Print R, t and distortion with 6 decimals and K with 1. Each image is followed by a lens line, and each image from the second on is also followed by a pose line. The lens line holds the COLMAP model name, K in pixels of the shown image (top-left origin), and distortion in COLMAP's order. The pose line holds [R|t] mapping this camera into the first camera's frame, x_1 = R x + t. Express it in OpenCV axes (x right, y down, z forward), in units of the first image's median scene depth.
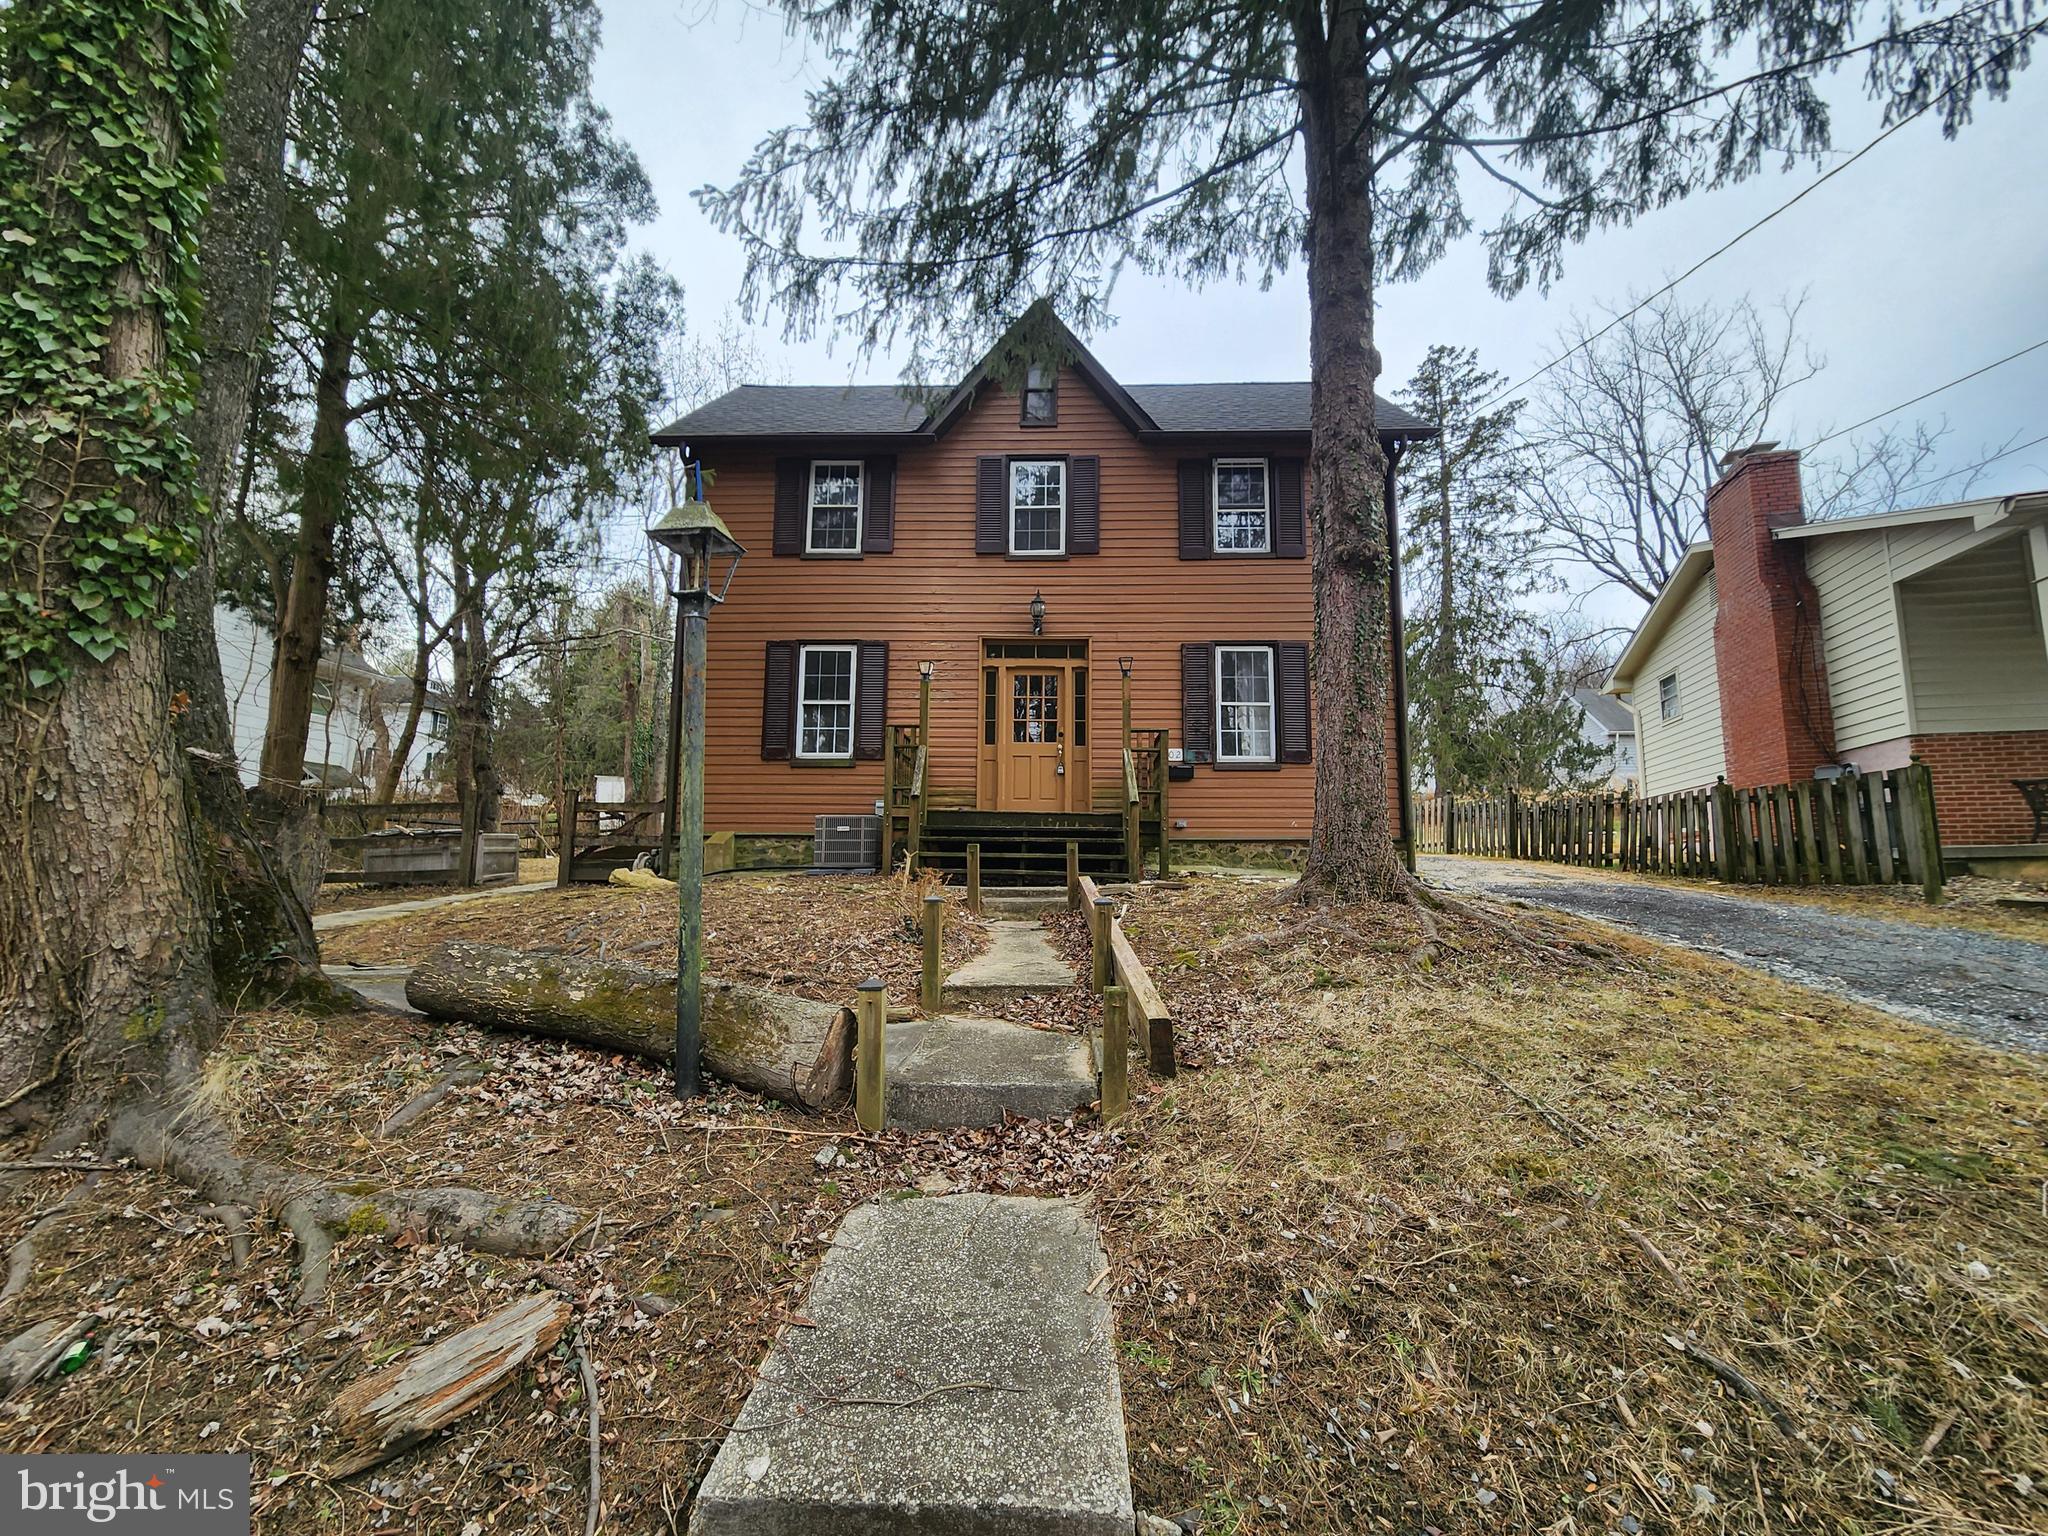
lens RADIAL K [[835.5, 0, 1031.6], [0, 835.5, 773.5], [0, 0, 1]] dist [0.000170, -0.000774]
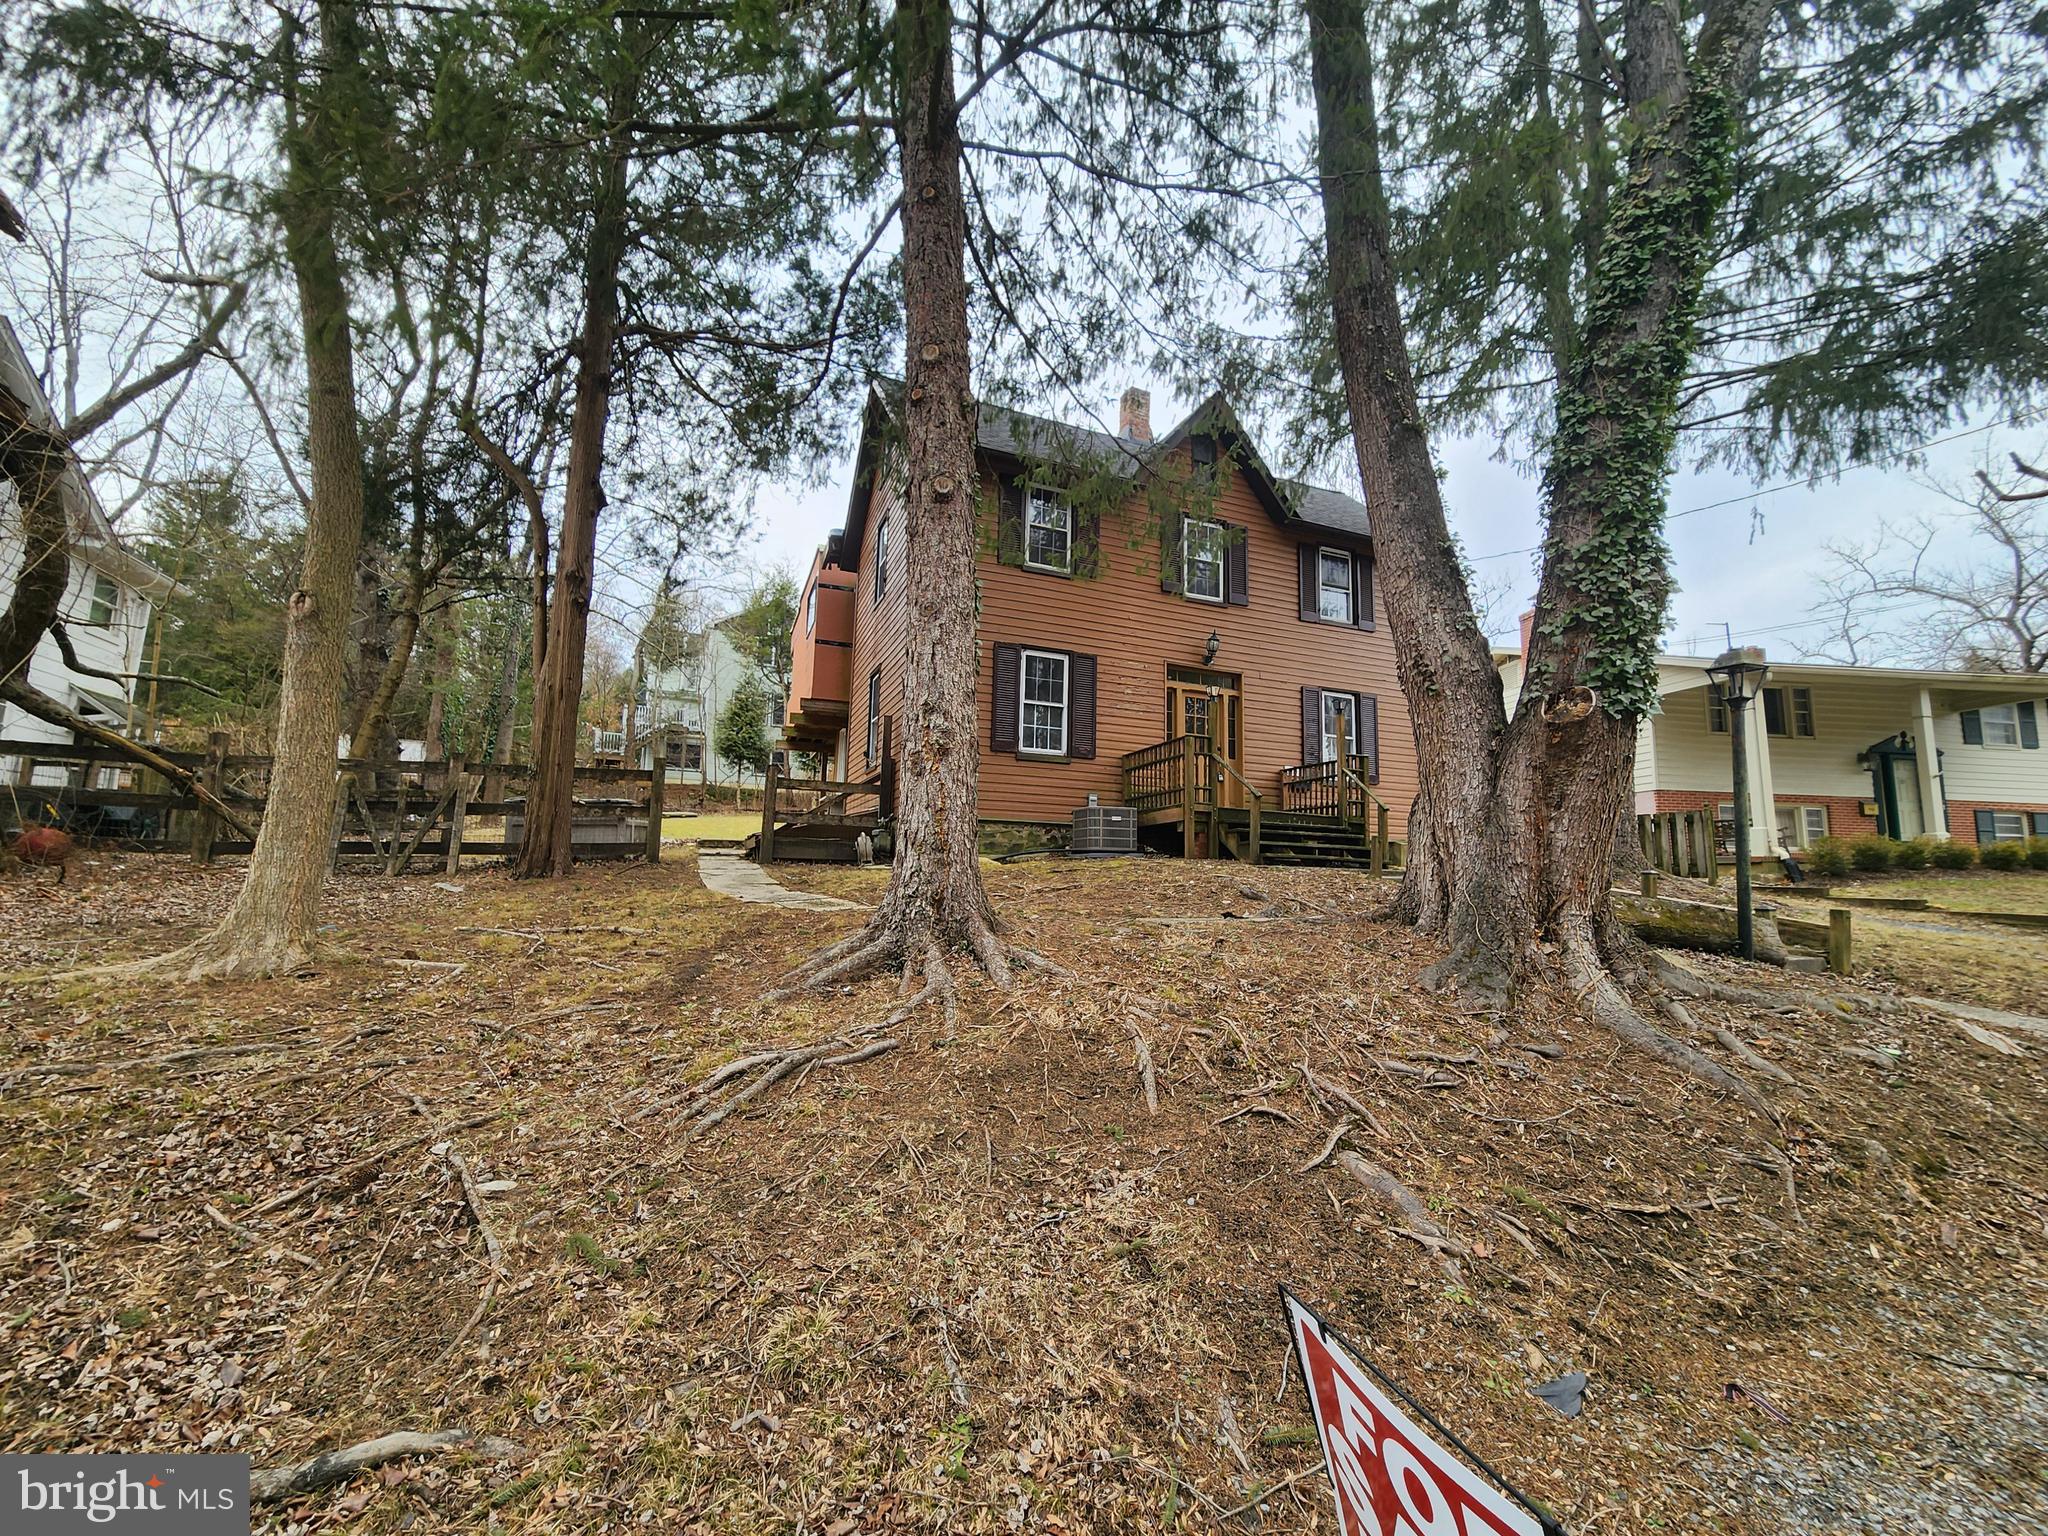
lens RADIAL K [[835.5, 0, 1031.6], [0, 835.5, 773.5], [0, 0, 1]] dist [0.000170, -0.000774]
pose [[0.904860, 0.062633, 0.421076, -0.723500], [-0.072877, 0.997307, 0.008261, -0.000200], [-0.419424, -0.038162, 0.906988, -0.007788]]
